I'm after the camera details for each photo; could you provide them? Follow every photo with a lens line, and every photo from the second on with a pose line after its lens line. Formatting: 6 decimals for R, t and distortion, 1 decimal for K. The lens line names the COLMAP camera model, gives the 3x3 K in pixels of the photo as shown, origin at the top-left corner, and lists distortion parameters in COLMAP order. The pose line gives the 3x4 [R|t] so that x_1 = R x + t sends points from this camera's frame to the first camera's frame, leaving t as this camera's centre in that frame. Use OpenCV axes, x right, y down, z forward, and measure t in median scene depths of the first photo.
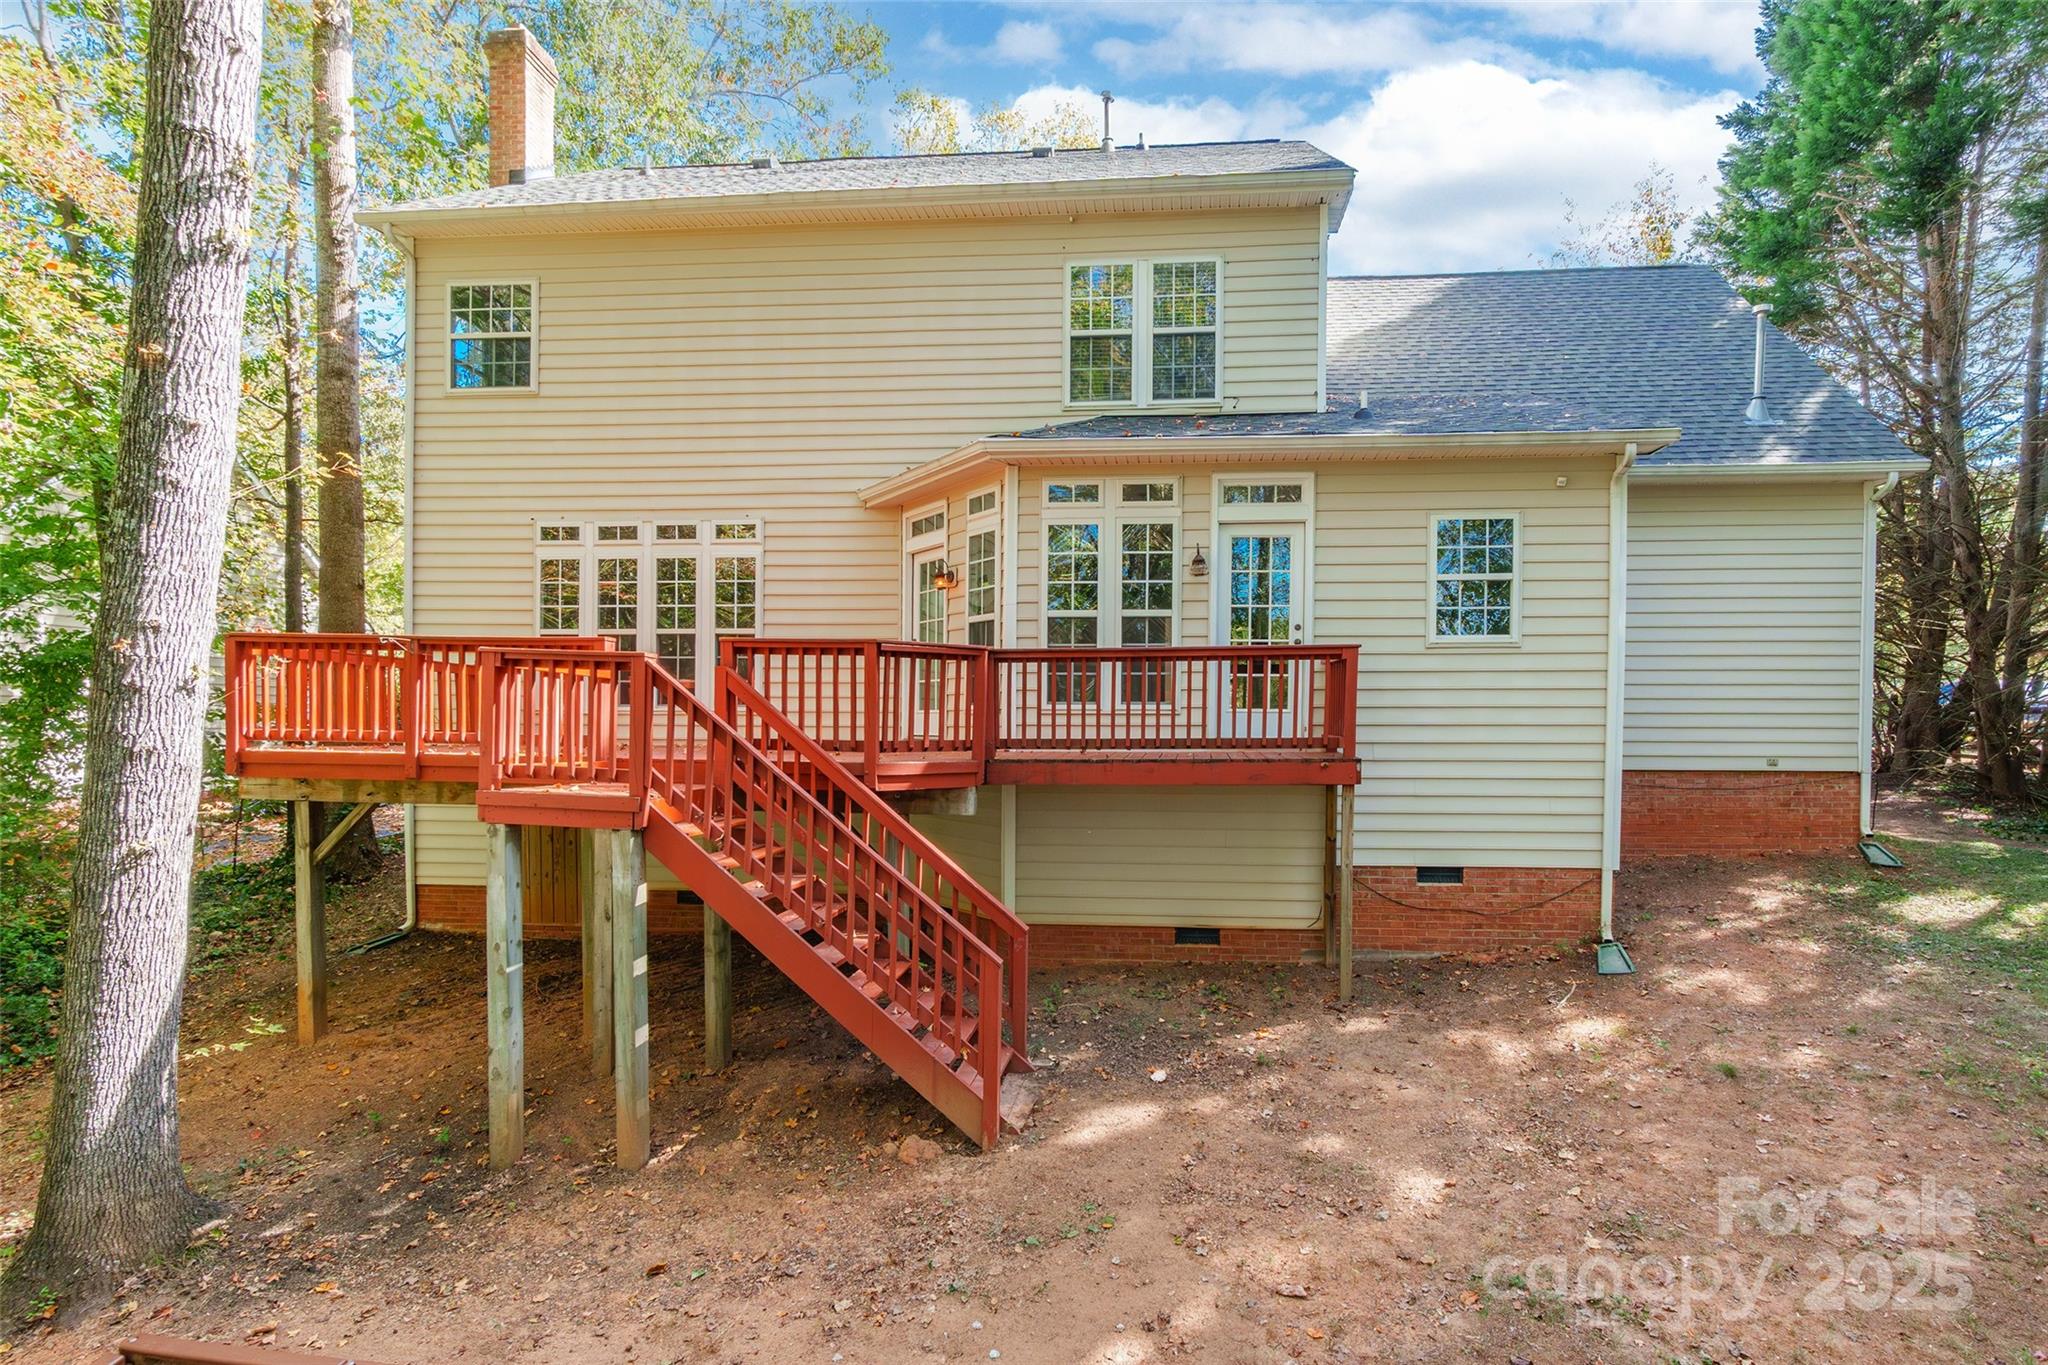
lens RADIAL K [[1013.9, 0, 1025.6], [0, 1013.9, 758.6], [0, 0, 1]] dist [-0.001575, -0.000542]
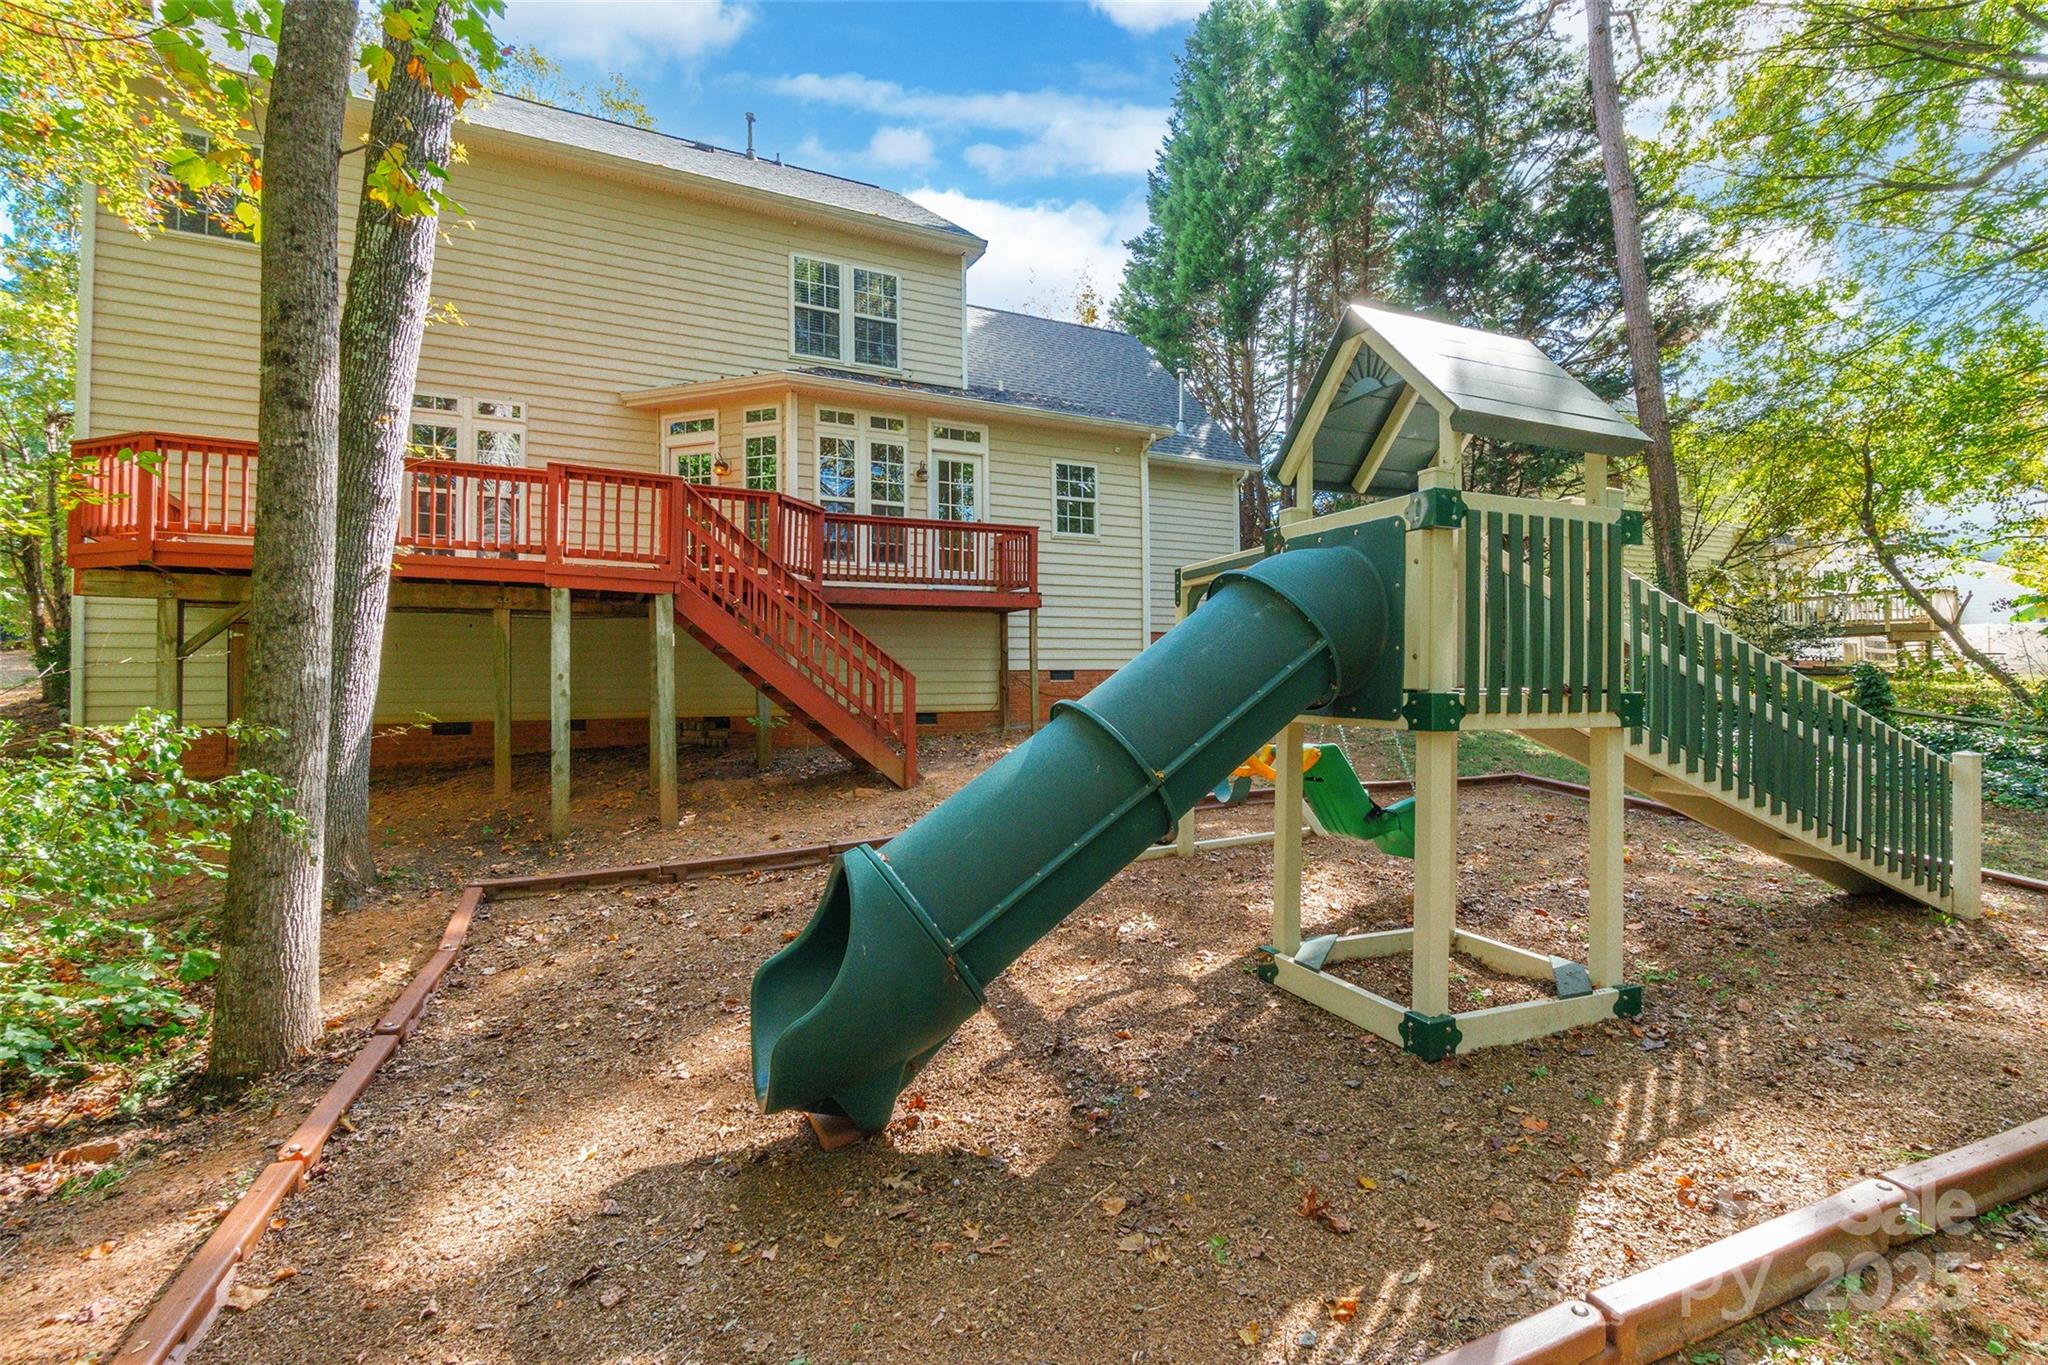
lens RADIAL K [[970.9, 0, 1016.5], [0, 970.9, 643.7], [0, 0, 1]] dist [-0.002758, -0.000382]
pose [[0.856270, 0.022241, 0.516050, -0.423992], [0.013391, 0.997781, -0.065224, 0.148833], [-0.516355, 0.062759, 0.854072, -0.285599]]
